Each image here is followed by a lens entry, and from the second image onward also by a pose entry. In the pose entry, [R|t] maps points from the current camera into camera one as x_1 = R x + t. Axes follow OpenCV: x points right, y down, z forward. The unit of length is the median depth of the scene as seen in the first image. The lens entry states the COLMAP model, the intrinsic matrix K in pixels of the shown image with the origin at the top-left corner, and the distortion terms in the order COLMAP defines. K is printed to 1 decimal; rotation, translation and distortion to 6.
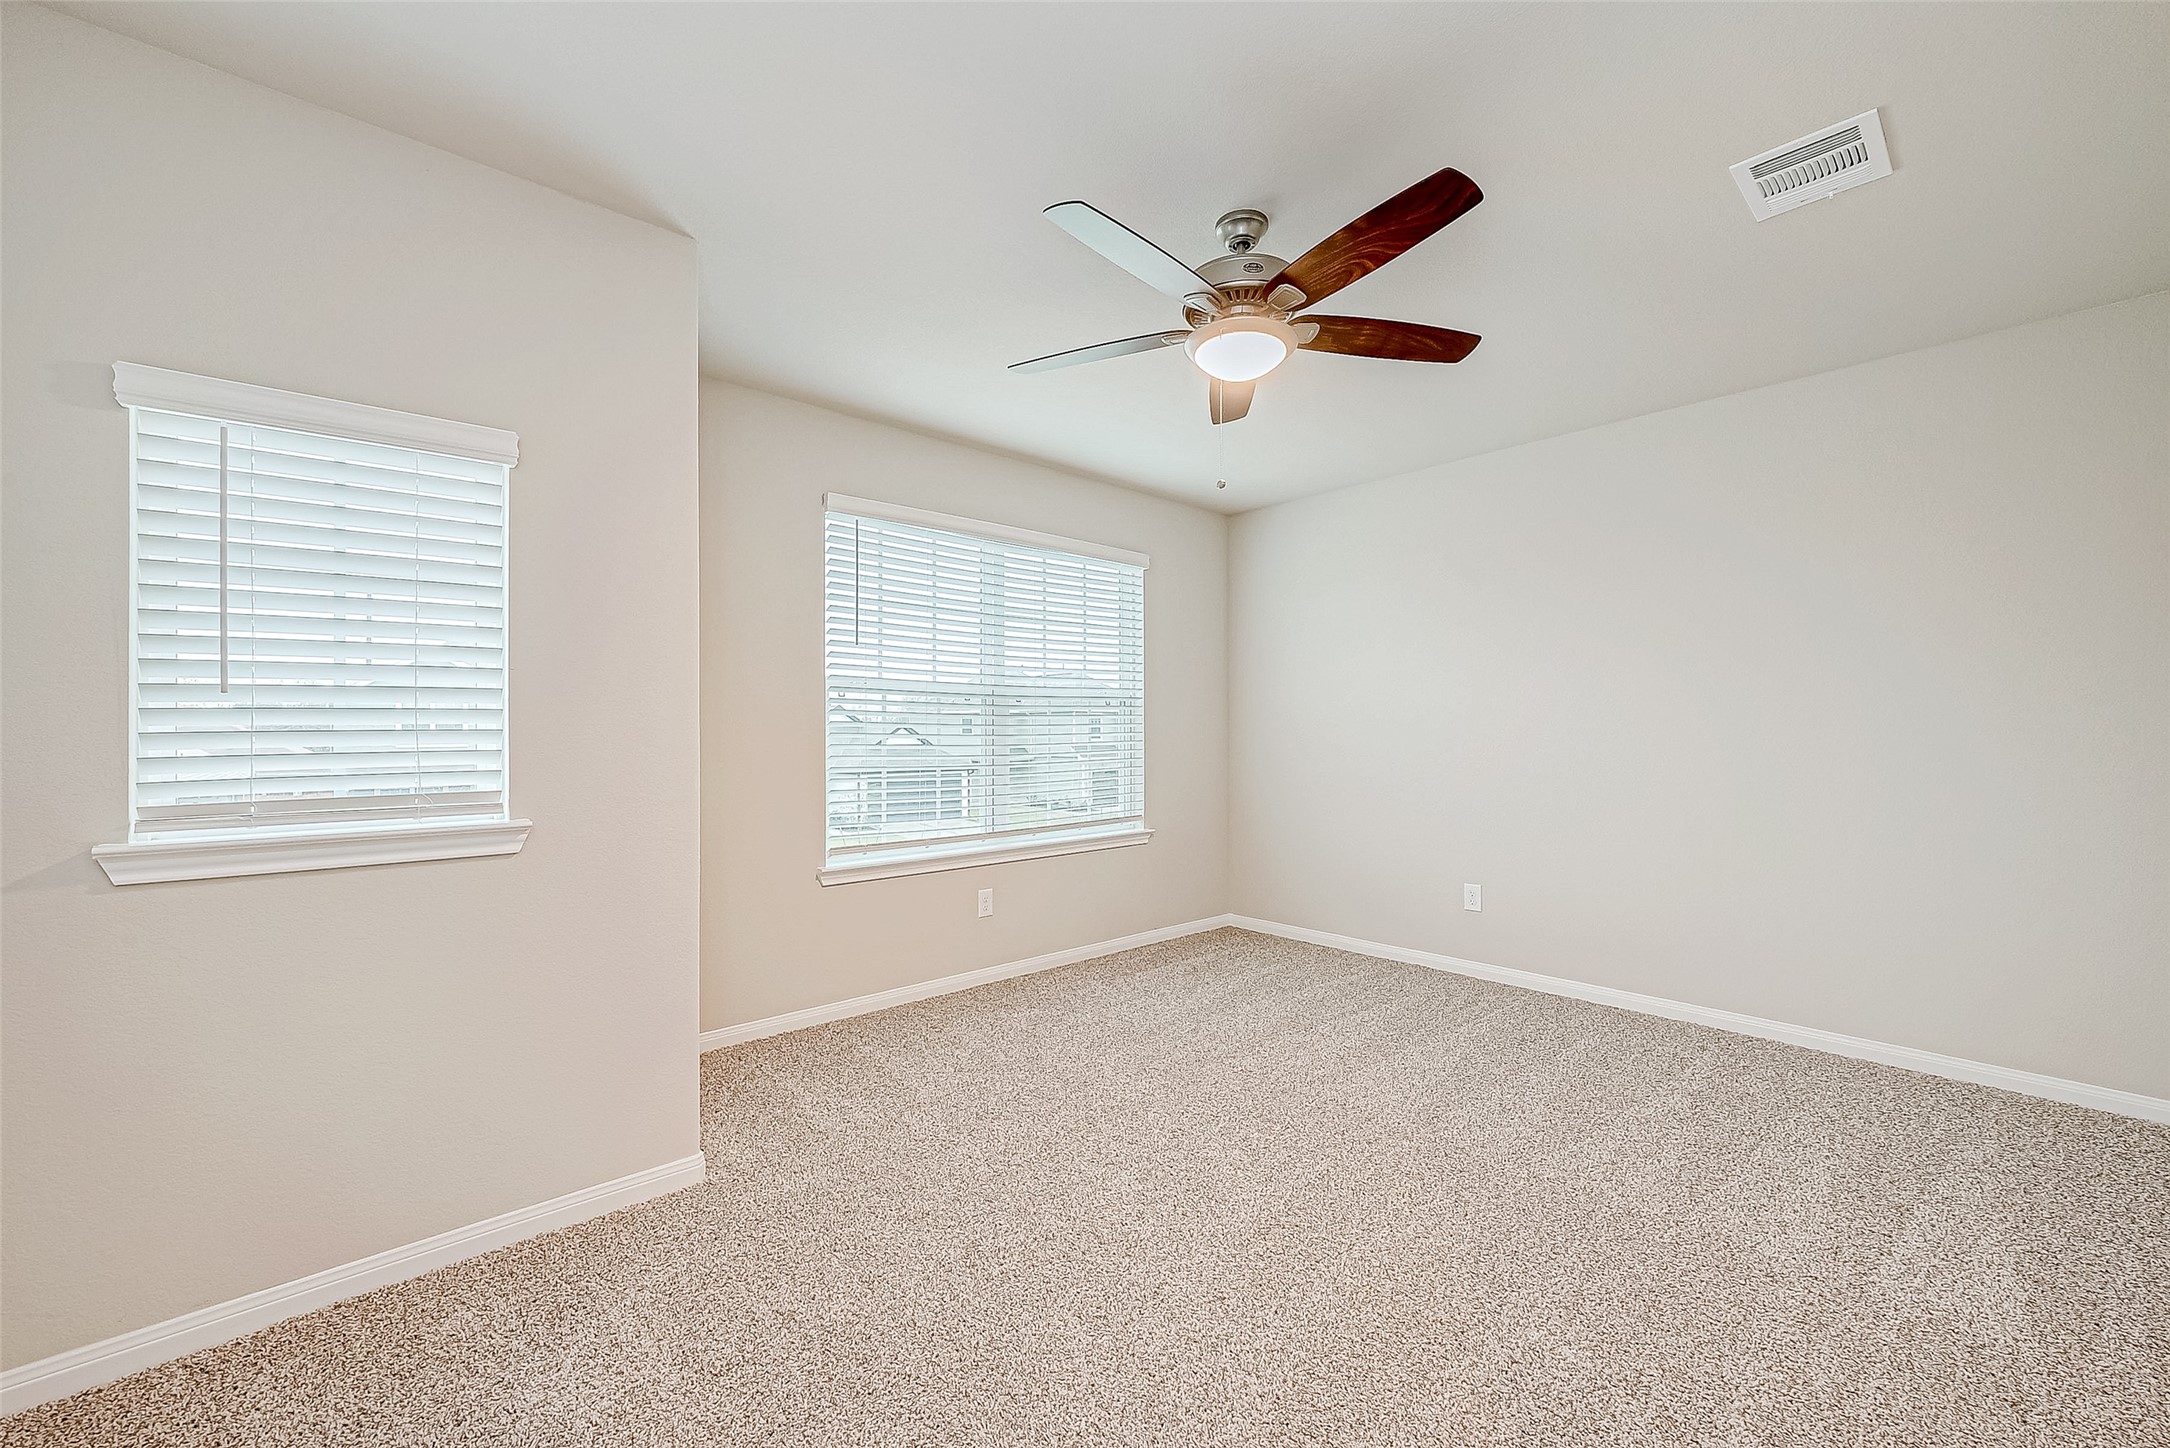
lens RADIAL K [[859.0, 0, 1081.4], [0, 859.0, 733.7], [0, 0, 1]] dist [0.001513, 0.000093]
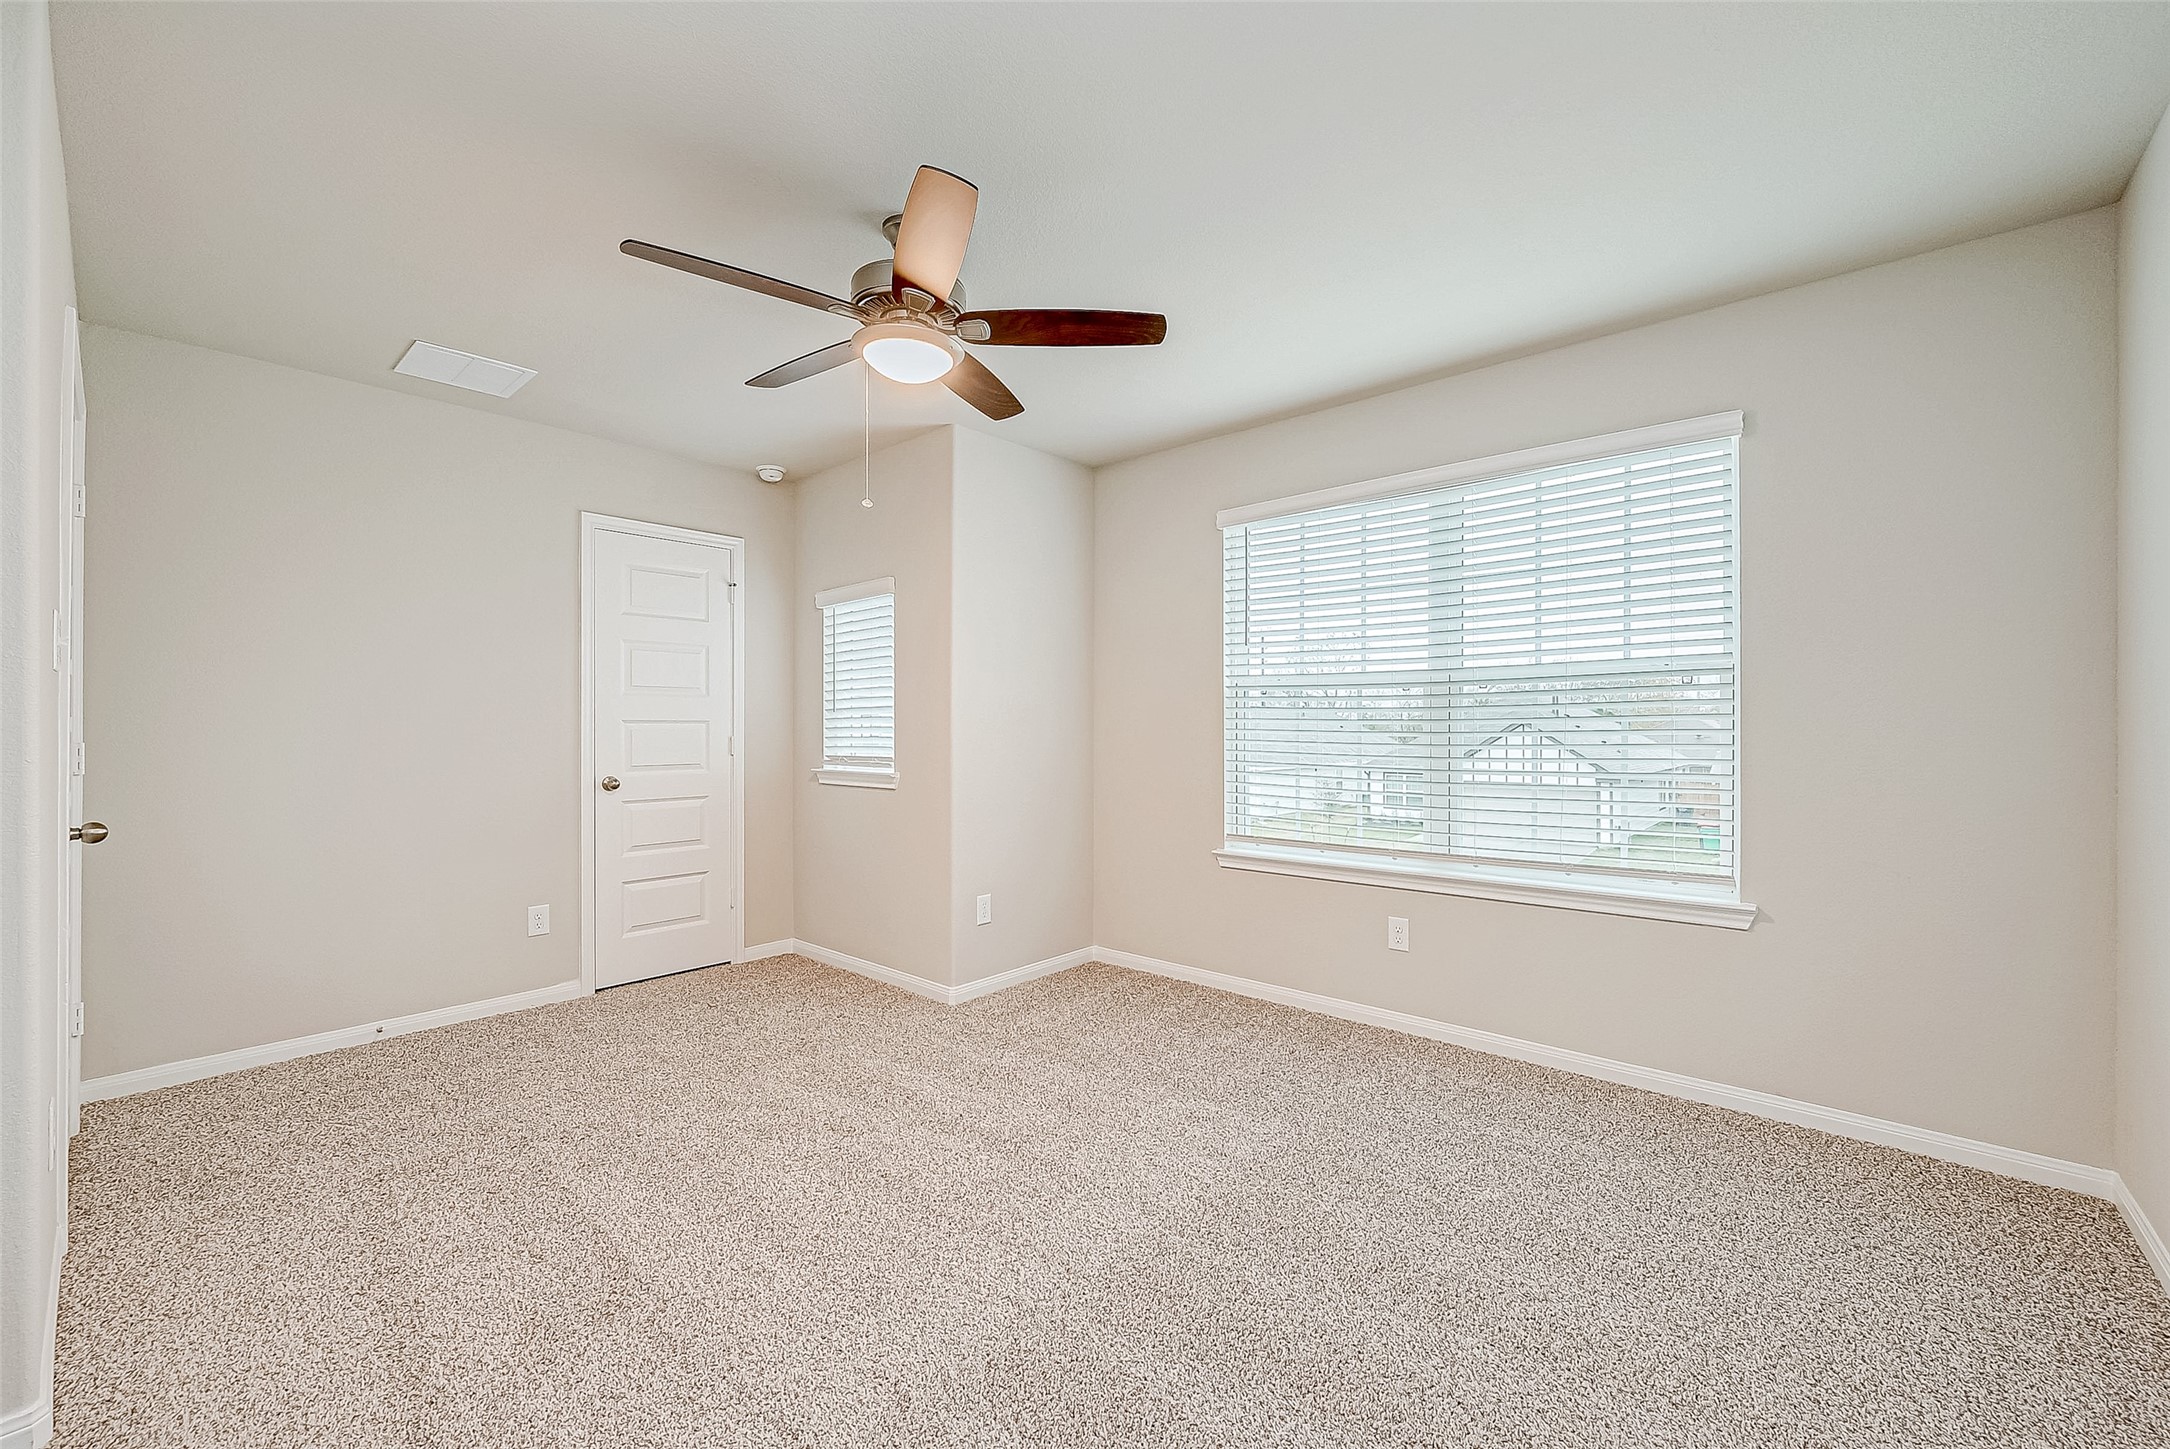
lens RADIAL K [[859.0, 0, 1095.7], [0, 859.0, 732.5], [0, 0, 1]] dist [0.001513, 0.000093]
pose [[0.117611, 0.008584, -0.993023, 0.757669], [-0.002316, 0.999962, 0.008370, -0.004729], [0.993057, 0.001315, 0.117627, 0.684472]]
